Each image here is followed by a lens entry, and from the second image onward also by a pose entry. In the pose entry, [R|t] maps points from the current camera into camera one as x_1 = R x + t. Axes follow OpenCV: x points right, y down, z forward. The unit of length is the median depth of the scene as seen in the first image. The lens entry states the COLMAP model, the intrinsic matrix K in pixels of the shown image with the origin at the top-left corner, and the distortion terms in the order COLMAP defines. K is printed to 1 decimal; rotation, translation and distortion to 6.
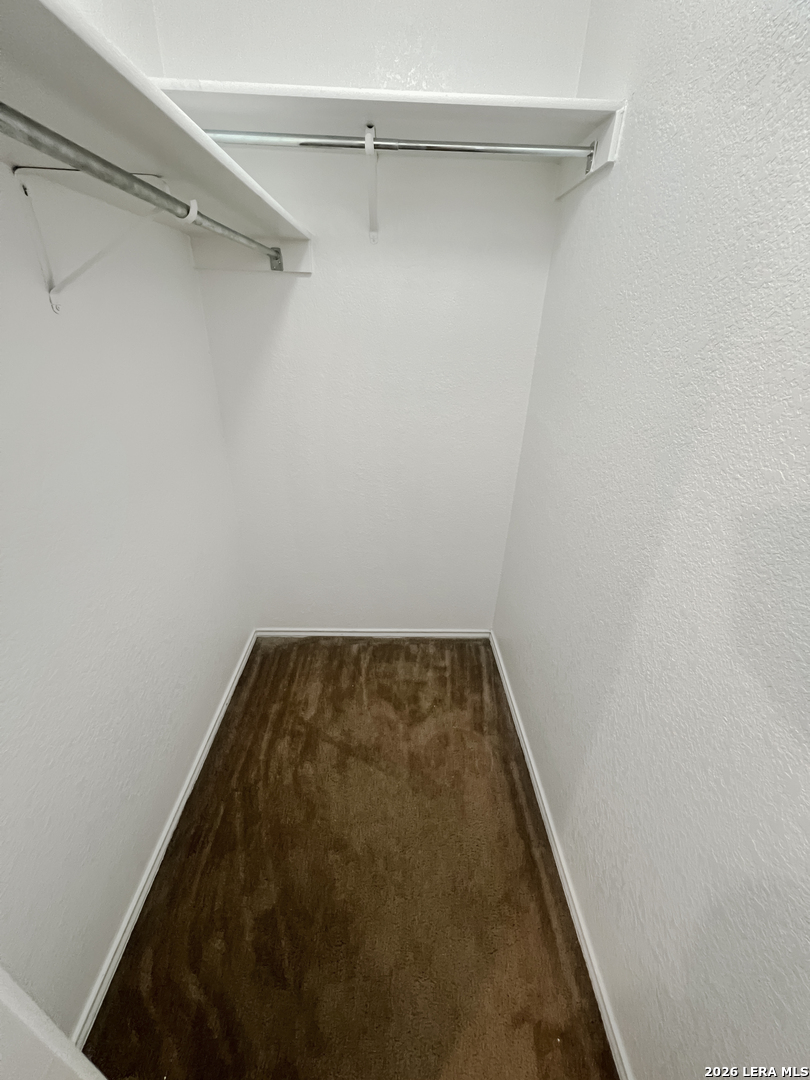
lens RADIAL K [[431.1, 0, 405.0], [0, 431.1, 542.5], [0, 0, 1]] dist [-0.003064, 0.000131]
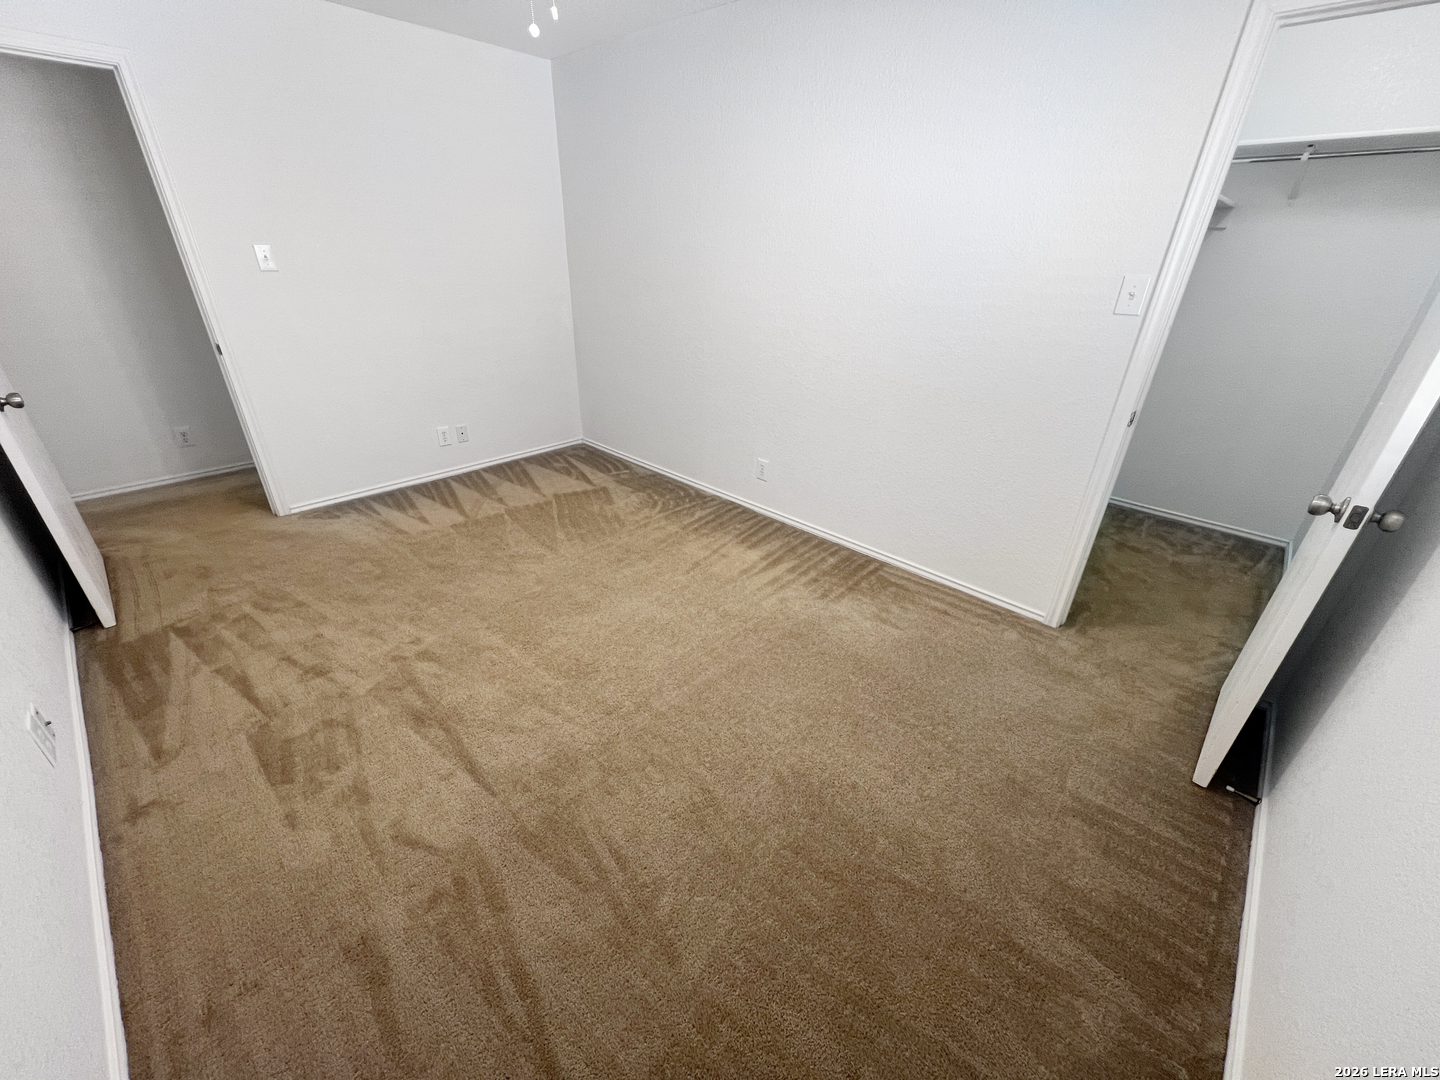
lens RADIAL K [[574.8, 0, 715.9], [0, 574.8, 536.8], [0, 0, 1]] dist [-0.003064, 0.000131]
pose [[0.702872, 0.311178, -0.639640, 0.117517], [-0.330134, 0.939226, 0.094154, 0.628317], [0.630065, 0.144989, 0.762887, -1.198419]]
